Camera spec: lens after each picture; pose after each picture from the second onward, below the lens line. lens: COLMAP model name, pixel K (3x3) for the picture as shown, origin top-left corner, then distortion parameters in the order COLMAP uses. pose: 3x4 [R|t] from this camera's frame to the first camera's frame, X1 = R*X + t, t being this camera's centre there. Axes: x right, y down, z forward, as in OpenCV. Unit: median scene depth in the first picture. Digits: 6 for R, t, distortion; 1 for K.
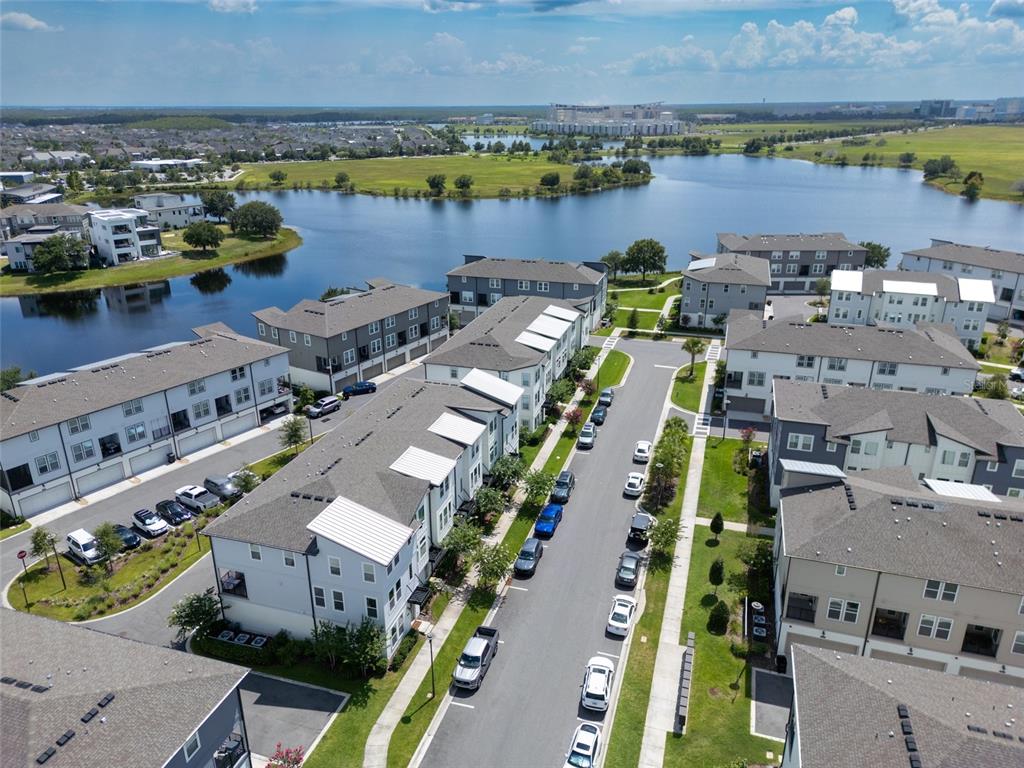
lens RADIAL K [[716.9, 0, 503.1], [0, 716.9, 385.8], [0, 0, 1]] dist [0.065169, -0.059872]
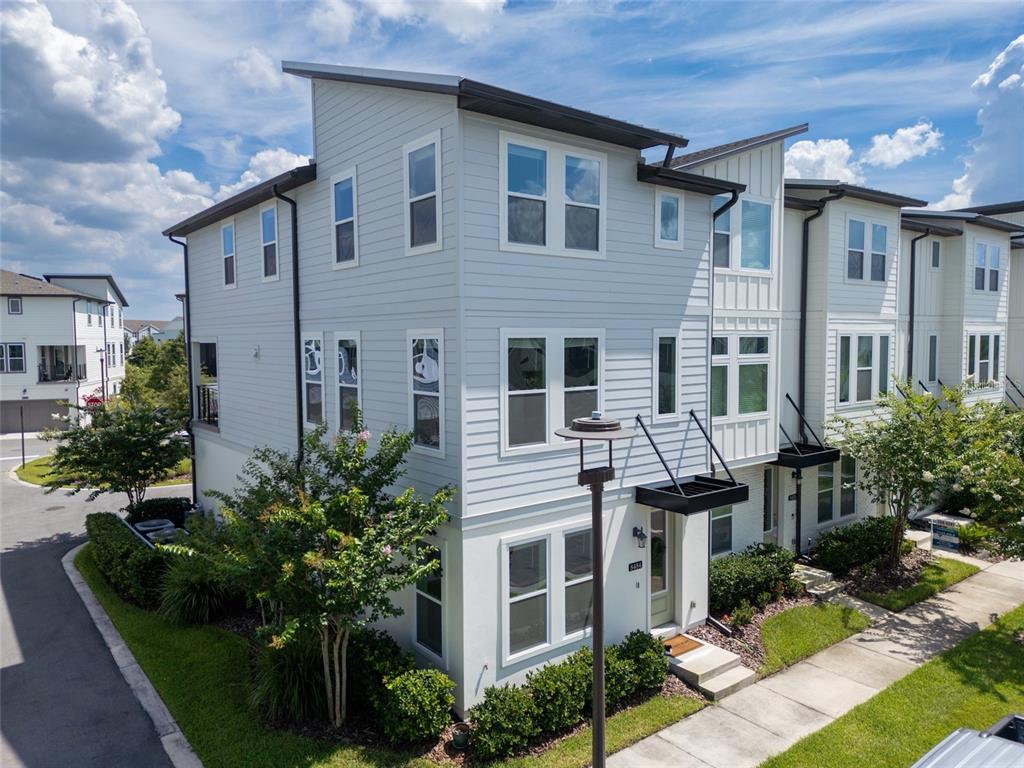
lens RADIAL K [[716.9, 0, 503.2], [0, 716.9, 383.4], [0, 0, 1]] dist [0.065169, -0.059872]
pose [[0.825816, 0.036008, -0.562788, -0.025308], [-0.206424, 0.948001, -0.242245, 0.204763], [0.524801, 0.316223, 0.790308, 0.490532]]
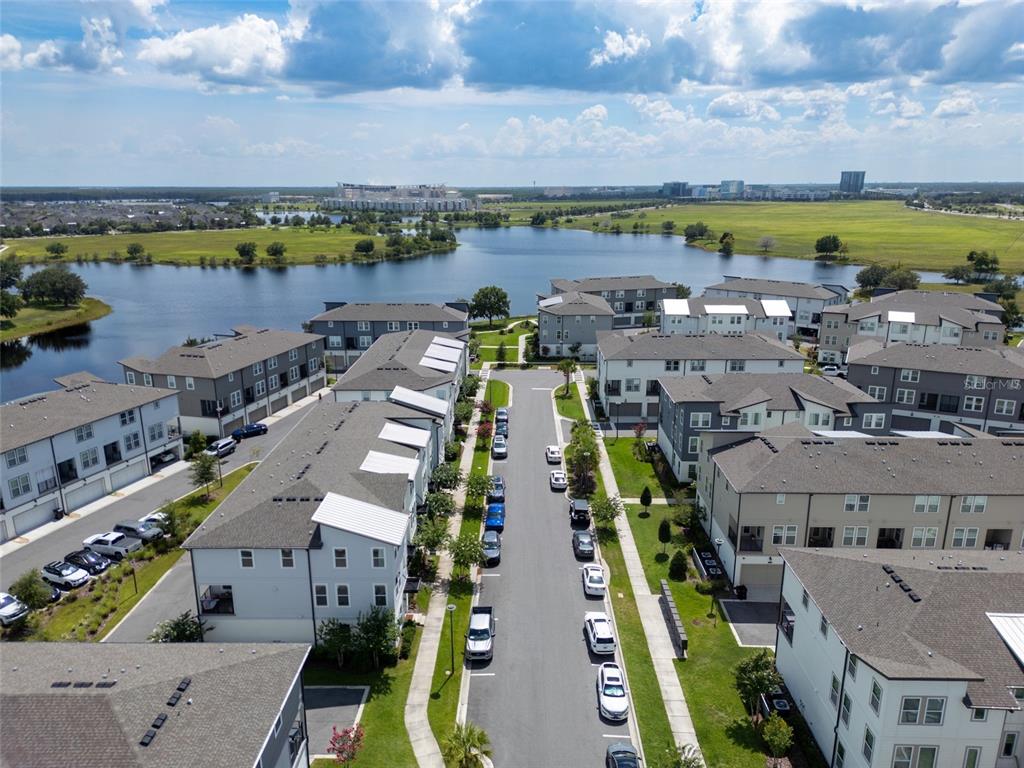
lens RADIAL K [[716.9, 0, 503.4], [0, 716.9, 378.8], [0, 0, 1]] dist [0.065169, -0.059872]
pose [[0.959193, -0.069660, 0.274037, -0.158158], [0.099504, 0.990343, -0.096540, 0.072260], [-0.264666, 0.119869, 0.956861, -0.021345]]
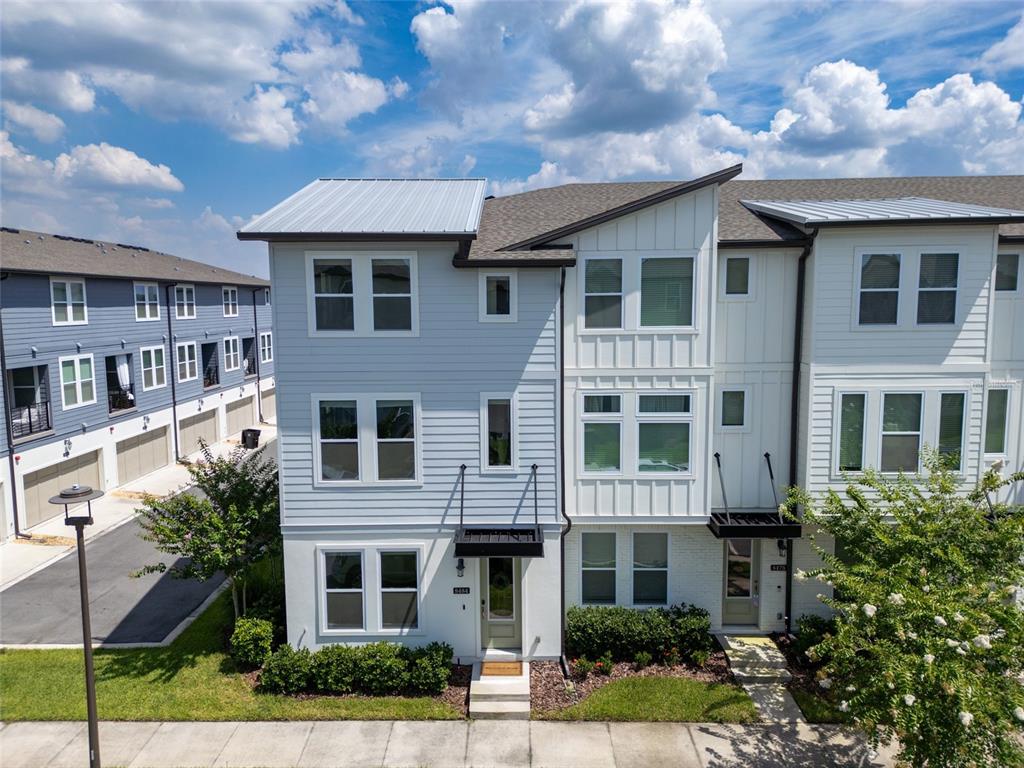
lens RADIAL K [[716.9, 0, 504.8], [0, 716.9, 384.1], [0, 0, 1]] dist [0.065169, -0.059872]
pose [[0.292657, 0.113568, -0.949449, 0.075267], [-0.343686, 0.939063, 0.006389, 0.148986], [0.892318, 0.324442, 0.313855, 0.568747]]
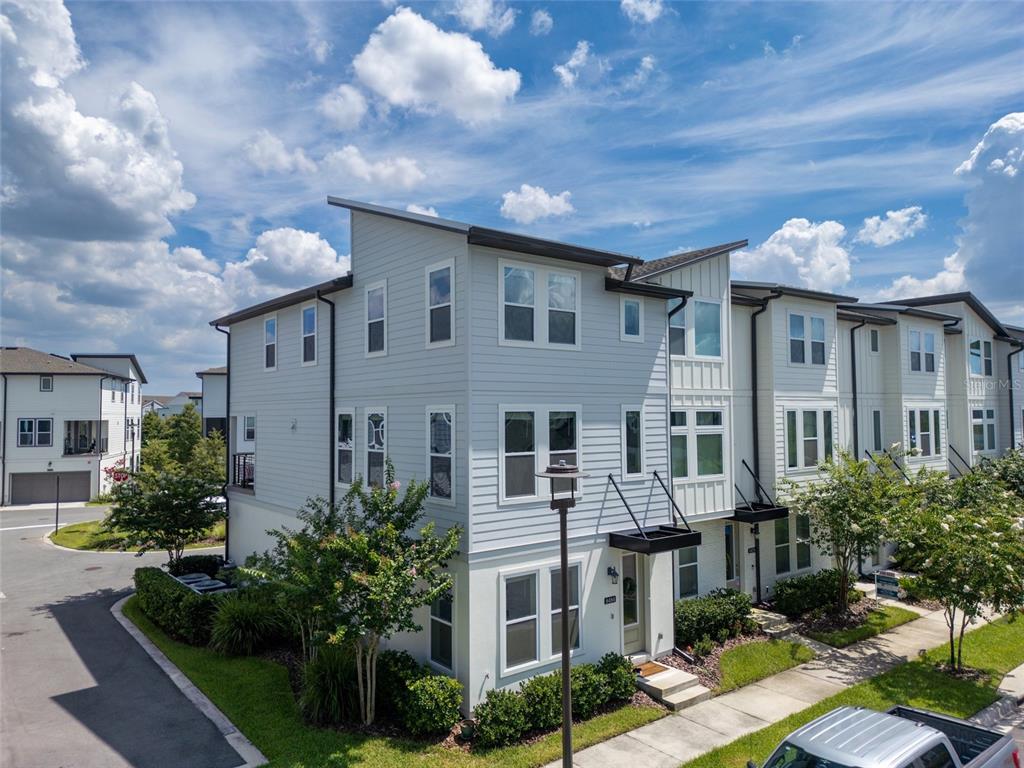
lens RADIAL K [[716.9, 0, 502.9], [0, 716.9, 381.8], [0, 0, 1]] dist [0.065169, -0.059872]
pose [[0.826324, -0.023626, -0.562699, -0.005118], [-0.205396, 0.917664, -0.340154, 0.215240], [0.524405, 0.396654, 0.753435, 0.463418]]
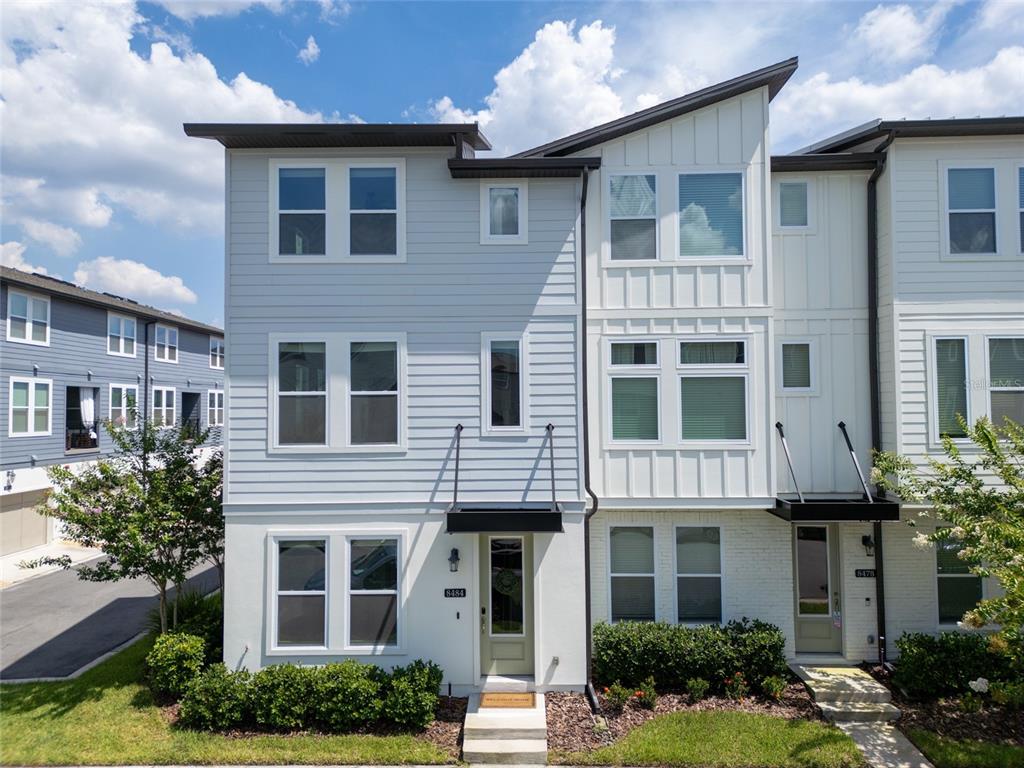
lens RADIAL K [[716.9, 0, 505.0], [0, 716.9, 384.7], [0, 0, 1]] dist [0.065169, -0.059872]
pose [[0.287954, -0.028706, -0.957214, 0.044330], [-0.346161, 0.928844, -0.131989, 0.178362], [0.892891, 0.369357, 0.257528, 0.589486]]
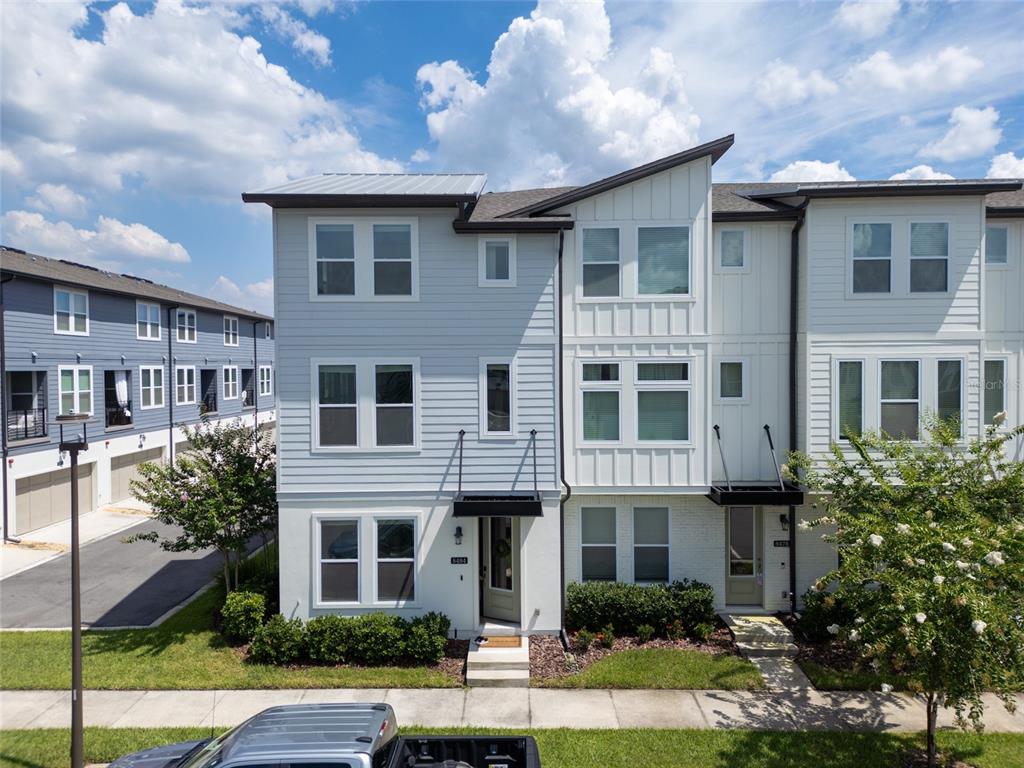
lens RADIAL K [[716.9, 0, 503.2], [0, 716.9, 382.0], [0, 0, 1]] dist [0.065169, -0.059872]
pose [[0.294215, 0.026485, -0.955372, 0.077263], [-0.345525, 0.934951, -0.080488, 0.170446], [0.891095, 0.353786, 0.284228, 0.575903]]
